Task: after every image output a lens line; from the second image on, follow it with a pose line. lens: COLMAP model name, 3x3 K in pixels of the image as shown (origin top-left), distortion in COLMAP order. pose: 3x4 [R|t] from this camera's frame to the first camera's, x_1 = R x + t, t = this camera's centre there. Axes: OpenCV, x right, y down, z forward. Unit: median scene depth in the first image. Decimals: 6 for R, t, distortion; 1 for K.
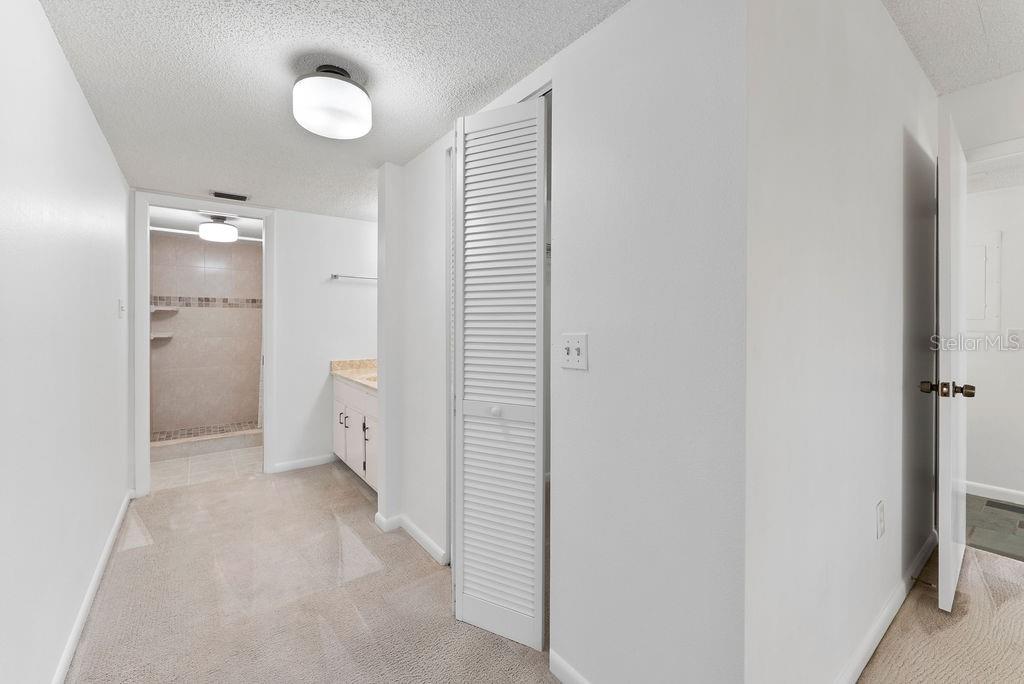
lens RADIAL K [[414.4, 0, 505.2], [0, 414.4, 326.4], [0, 0, 1]] dist [0.004097, -0.001356]
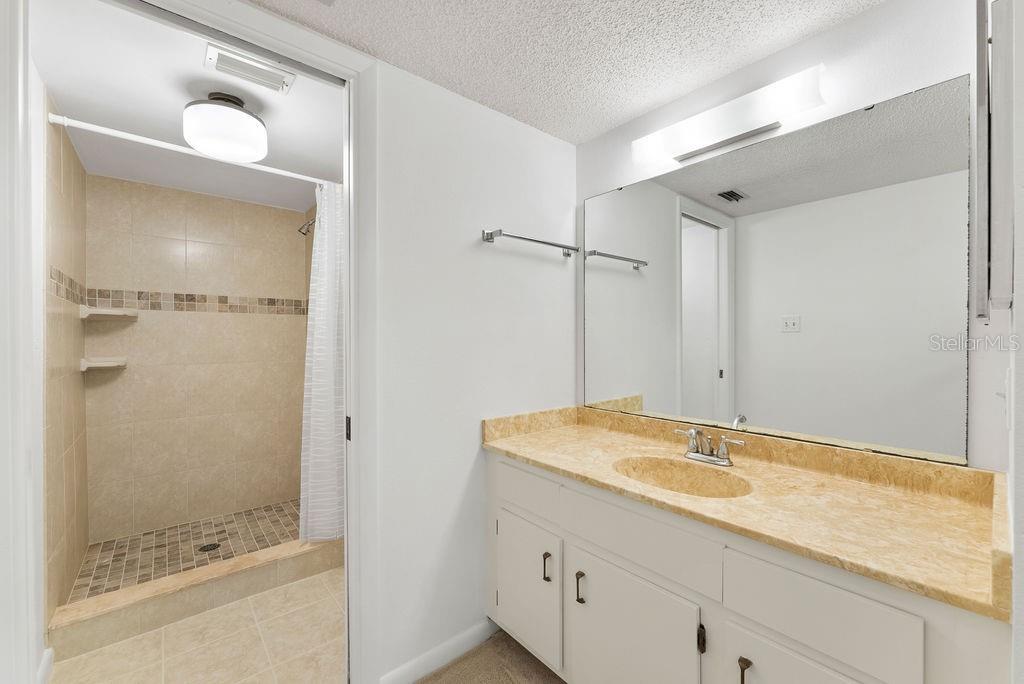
lens RADIAL K [[414.4, 0, 508.5], [0, 414.4, 346.1], [0, 0, 1]] dist [0.004097, -0.001356]
pose [[0.998432, -0.004349, 0.055805, -0.332612], [0.003959, 0.999967, 0.007089, -0.001156], [-0.055834, -0.006857, 0.998417, 0.430140]]
